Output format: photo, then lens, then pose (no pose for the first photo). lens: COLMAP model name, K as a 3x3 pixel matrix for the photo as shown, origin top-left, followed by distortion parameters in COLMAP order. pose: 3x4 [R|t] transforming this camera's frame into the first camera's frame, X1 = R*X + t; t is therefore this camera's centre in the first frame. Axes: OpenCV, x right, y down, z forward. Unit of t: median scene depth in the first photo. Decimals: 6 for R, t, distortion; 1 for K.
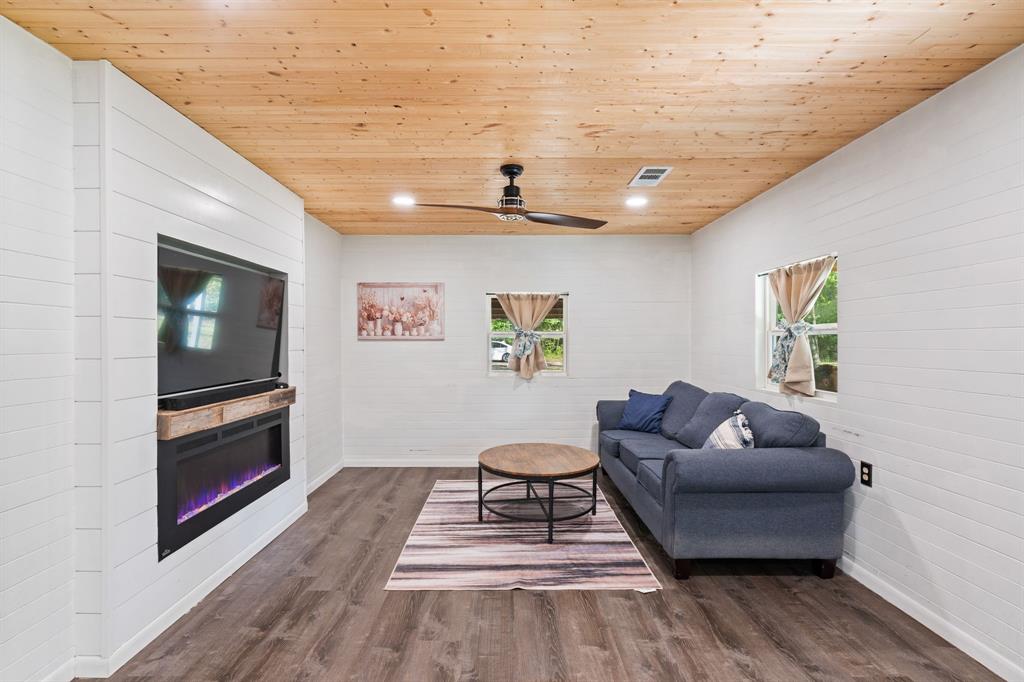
lens RADIAL K [[467.1, 0, 511.0], [0, 467.1, 344.0], [0, 0, 1]] dist [-0.002315, 0.000035]
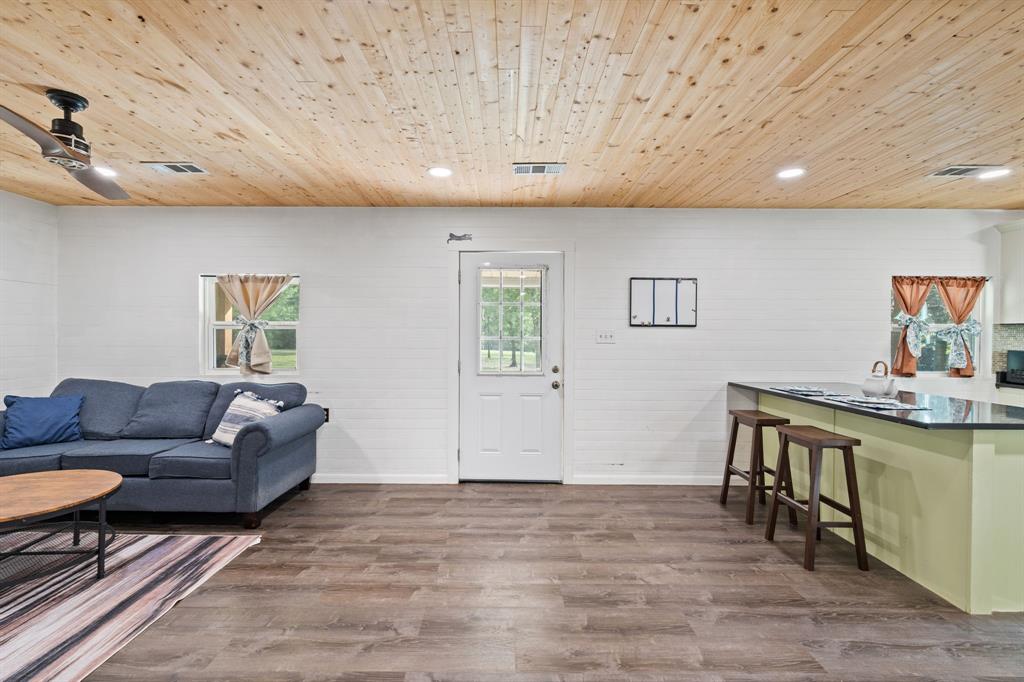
lens RADIAL K [[467.1, 0, 510.1], [0, 467.1, 339.9], [0, 0, 1]] dist [-0.002315, 0.000035]
pose [[0.006097, -0.001856, 0.999980, -0.759810], [0.000837, 0.999998, 0.001851, 0.011605], [-0.999981, 0.000826, 0.006099, 0.297838]]
